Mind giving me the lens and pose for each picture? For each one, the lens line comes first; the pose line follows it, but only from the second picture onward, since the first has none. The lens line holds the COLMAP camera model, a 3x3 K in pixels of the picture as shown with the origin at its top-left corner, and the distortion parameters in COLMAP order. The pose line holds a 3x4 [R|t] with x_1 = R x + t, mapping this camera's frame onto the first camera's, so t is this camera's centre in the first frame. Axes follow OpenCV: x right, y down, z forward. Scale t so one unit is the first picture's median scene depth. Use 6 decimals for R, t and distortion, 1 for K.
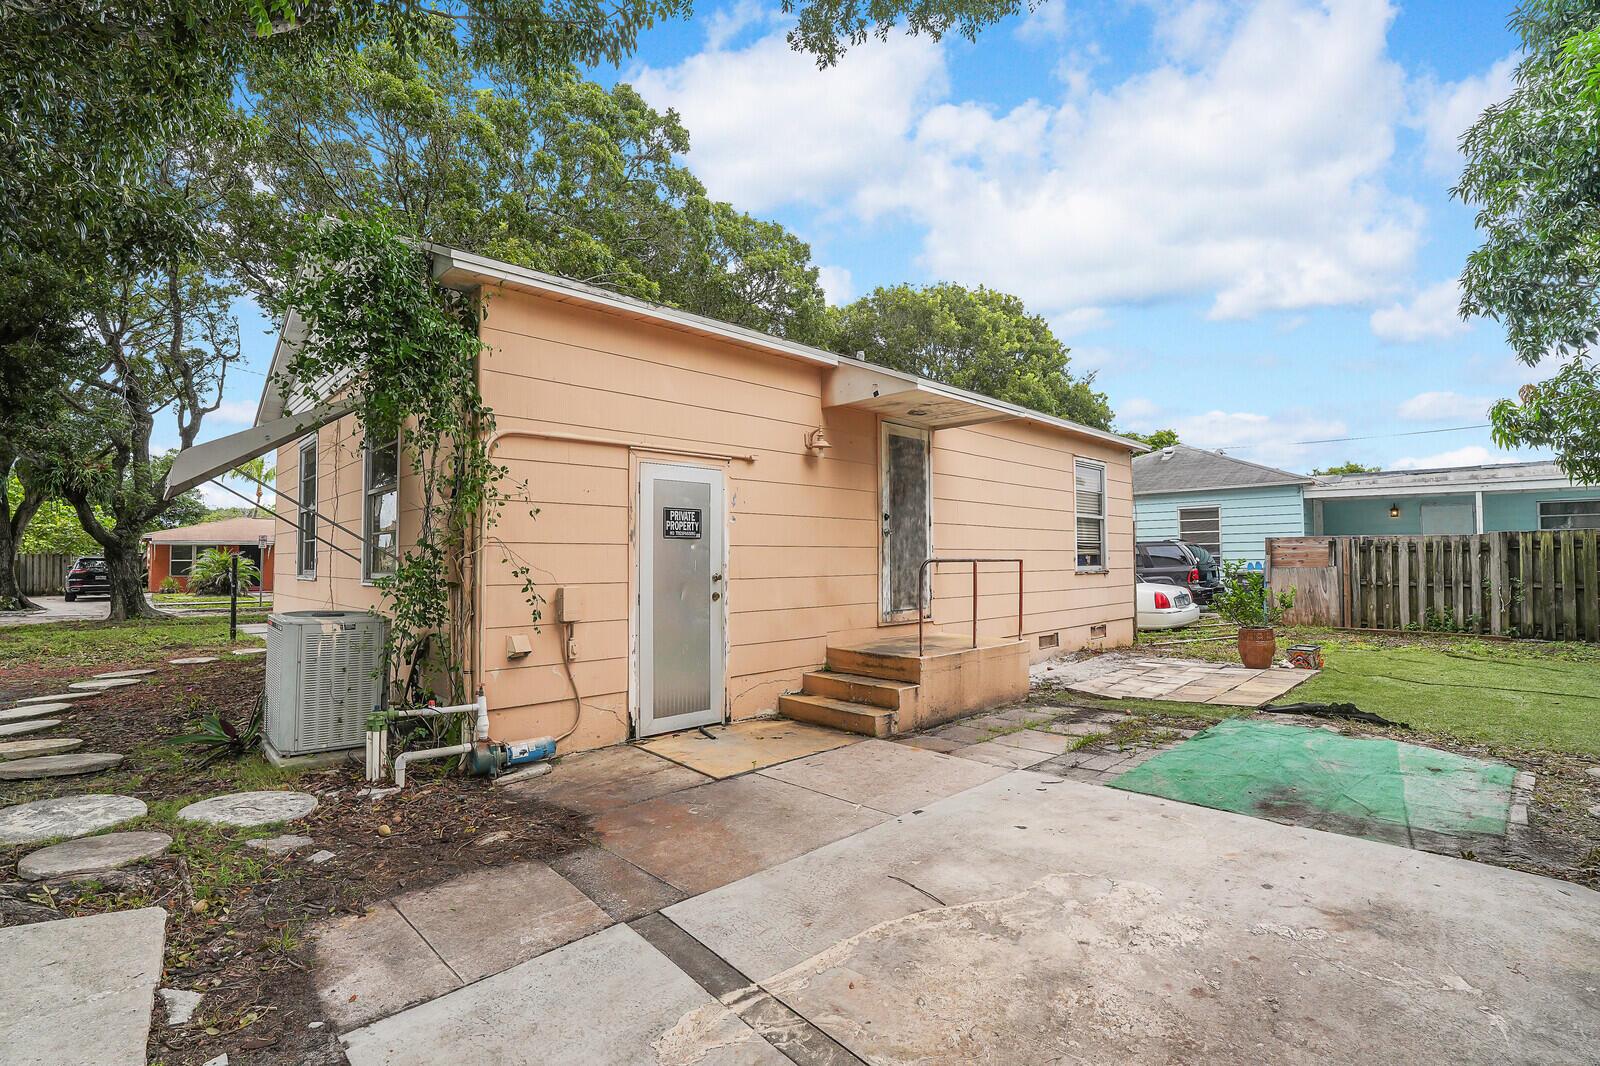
lens RADIAL K [[754.4, 0, 804.0], [0, 754.4, 529.5], [0, 0, 1]] dist [-0.036655, 0.008986]
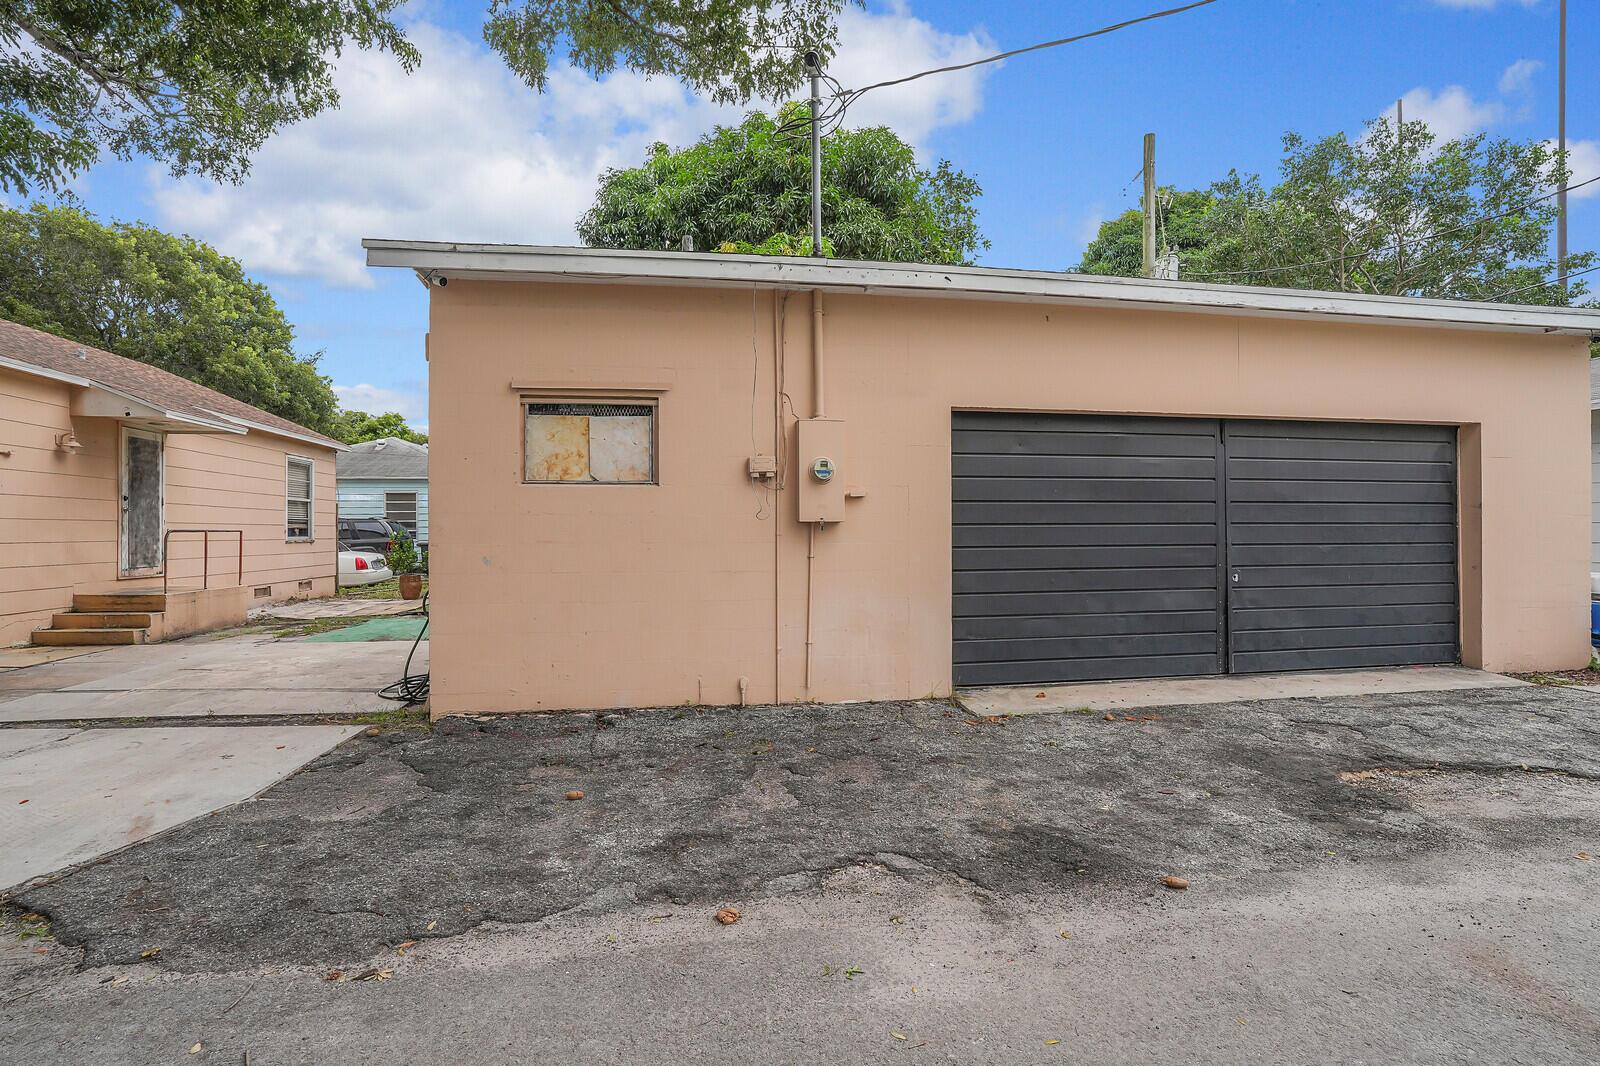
lens RADIAL K [[754.4, 0, 797.2], [0, 754.4, 533.6], [0, 0, 1]] dist [-0.036655, 0.008986]
pose [[0.592917, 0.004944, 0.805249, -0.163035], [-0.036444, 0.999121, 0.020699, -0.017117], [-0.804439, -0.041619, 0.592576, -0.510539]]
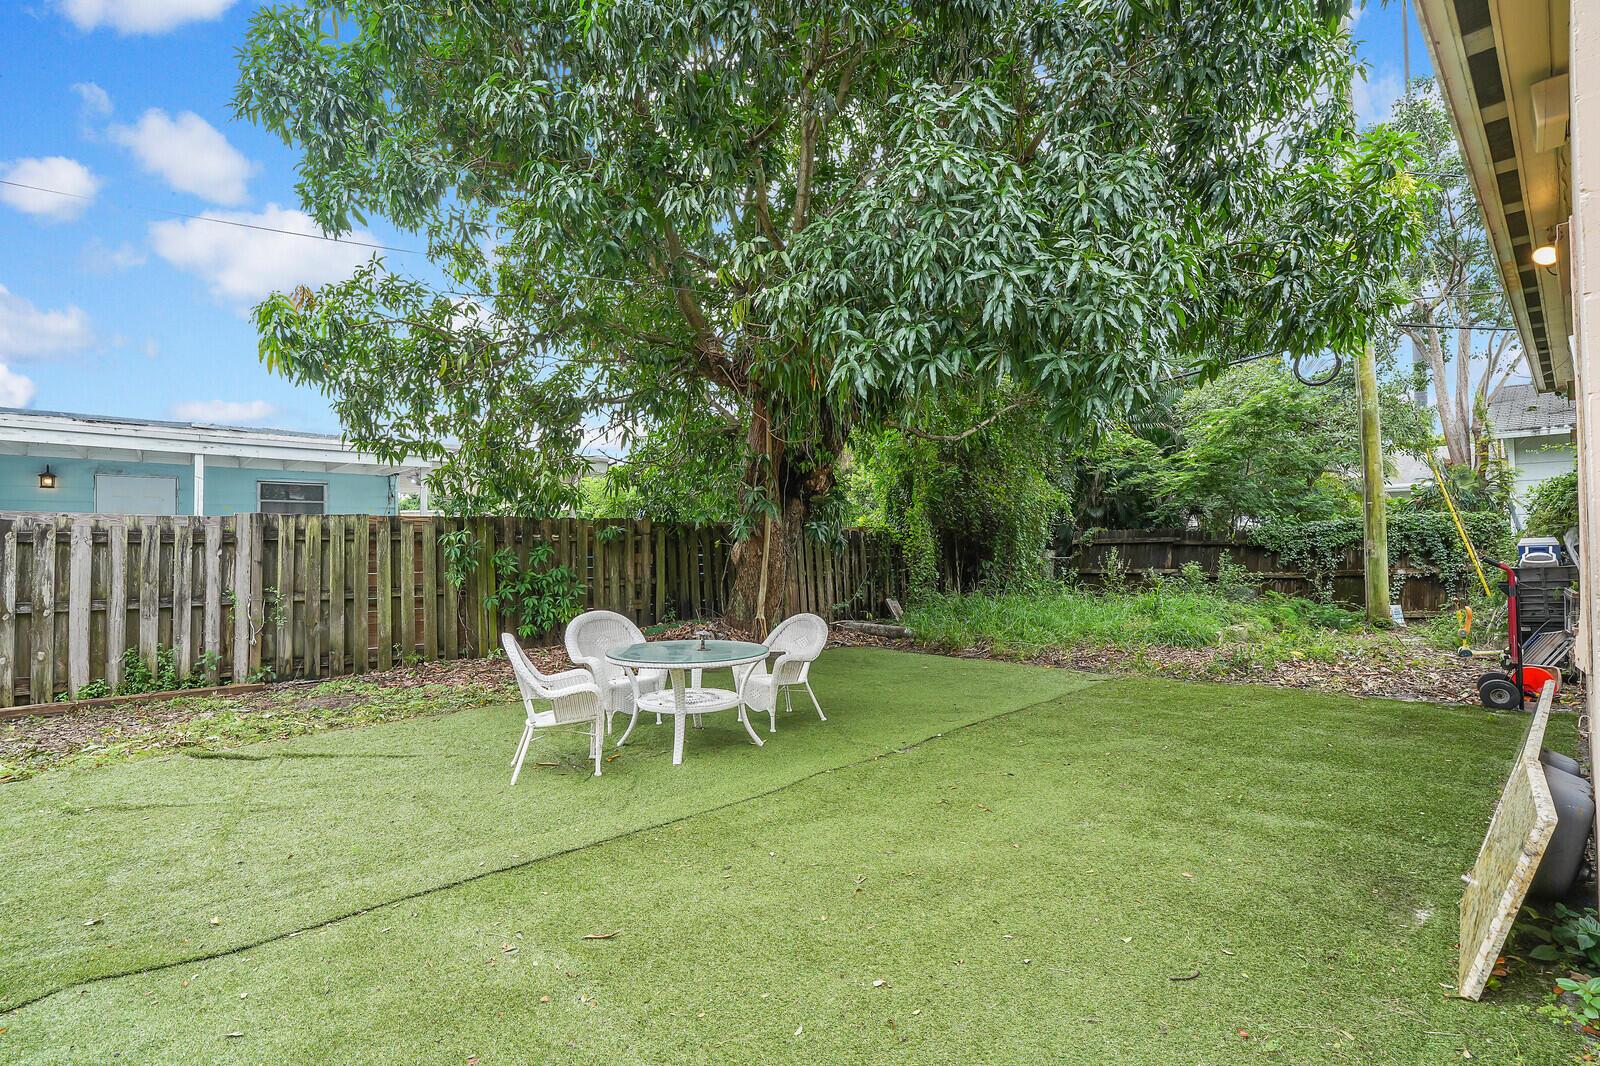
lens RADIAL K [[754.4, 0, 805.5], [0, 754.4, 530.7], [0, 0, 1]] dist [-0.036655, 0.008986]
pose [[0.074126, 0.028207, 0.996850, 0.539361], [-0.030042, 0.999209, -0.026040, 0.029356], [-0.996796, -0.028017, 0.074915, 0.730804]]
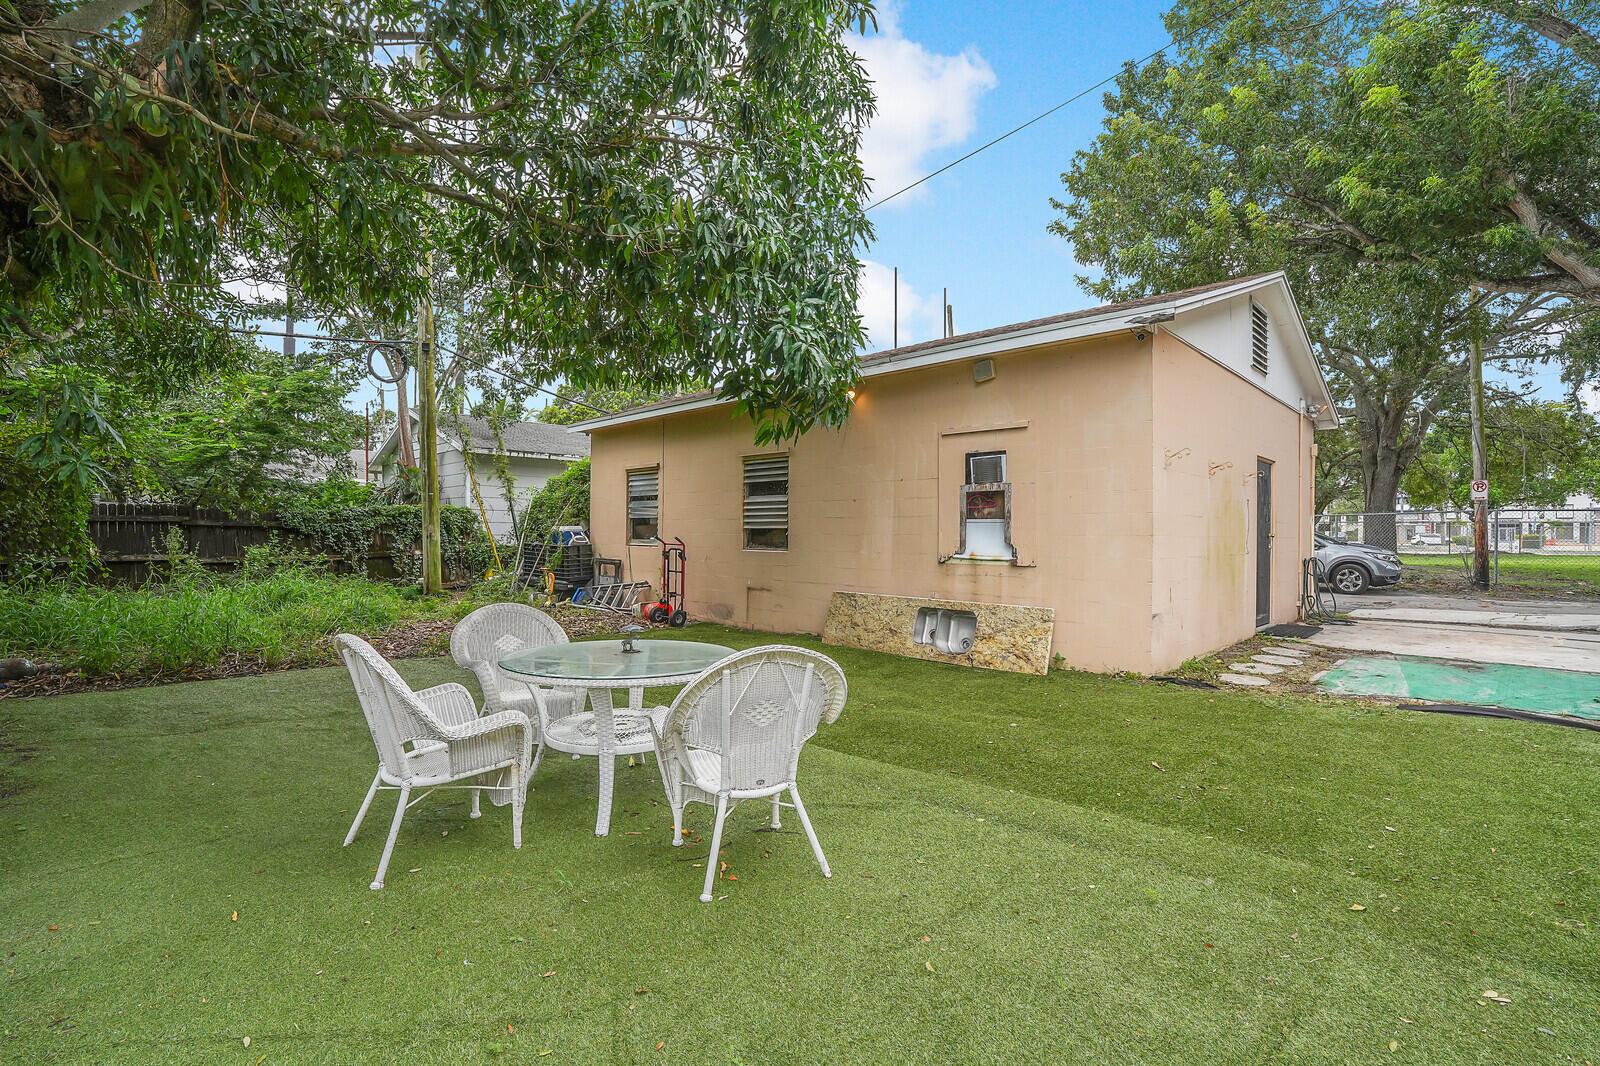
lens RADIAL K [[754.4, 0, 800.9], [0, 754.4, 536.4], [0, 0, 1]] dist [-0.036655, 0.008986]
pose [[-0.999528, 0.002635, -0.030608, 0.827314], [0.003781, 0.999293, -0.037416, 0.046674], [0.030488, -0.037514, -0.998831, 1.041756]]
